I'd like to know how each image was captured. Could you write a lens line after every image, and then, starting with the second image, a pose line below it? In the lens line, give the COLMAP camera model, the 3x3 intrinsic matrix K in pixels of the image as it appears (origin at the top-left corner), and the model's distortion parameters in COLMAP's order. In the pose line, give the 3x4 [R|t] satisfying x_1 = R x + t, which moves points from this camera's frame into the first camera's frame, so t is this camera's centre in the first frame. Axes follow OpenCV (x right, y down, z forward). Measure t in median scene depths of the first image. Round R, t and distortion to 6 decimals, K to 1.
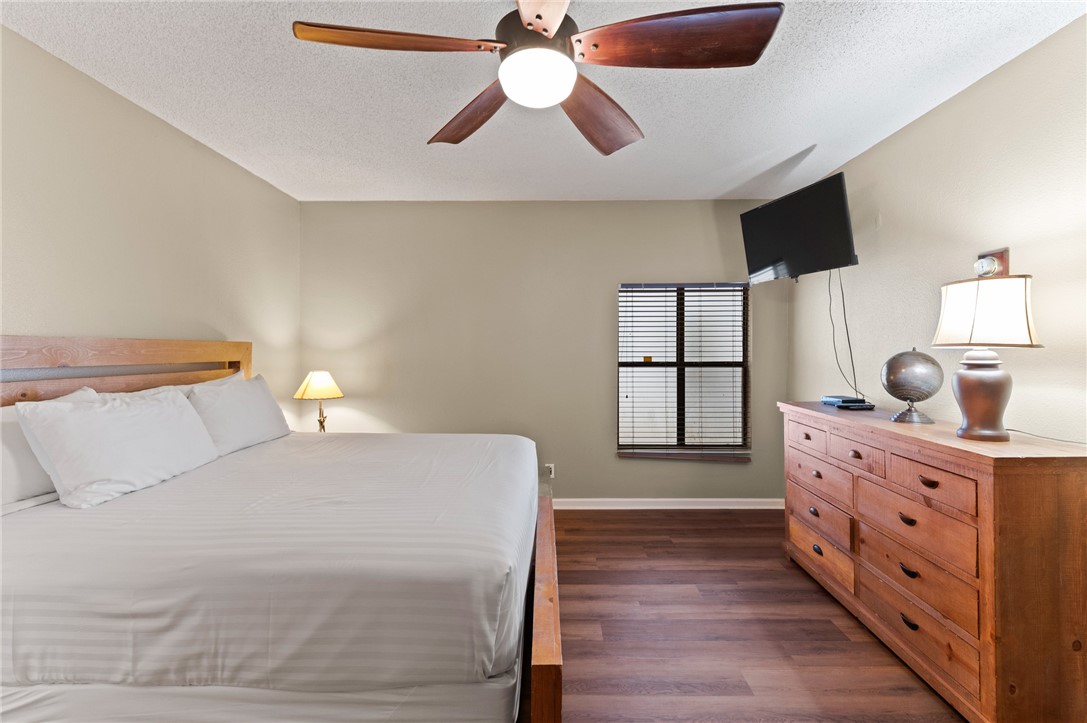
lens RADIAL K [[469.2, 0, 550.1], [0, 469.2, 363.5], [0, 0, 1]] dist [0.000045, -0.001389]
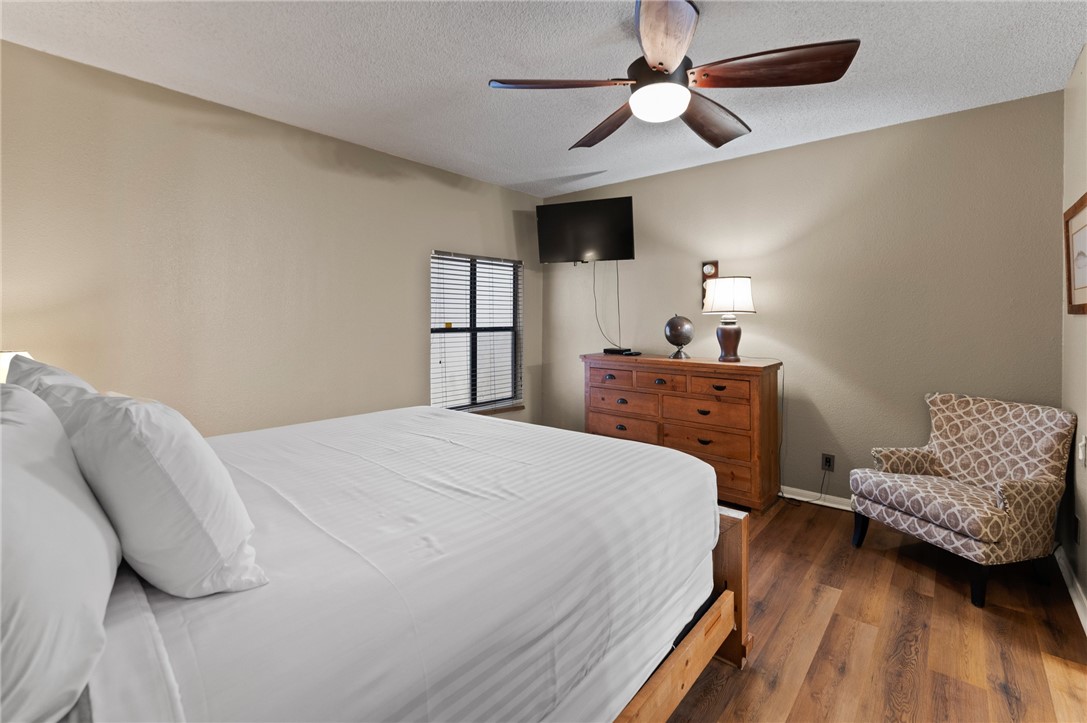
lens RADIAL K [[469.2, 0, 580.4], [0, 469.2, 334.9], [0, 0, 1]] dist [0.000045, -0.001389]
pose [[0.627864, -0.026921, 0.777857, -0.429895], [0.026044, 0.999569, 0.013573, 0.005740], [-0.777887, 0.011737, 0.628295, 0.129137]]
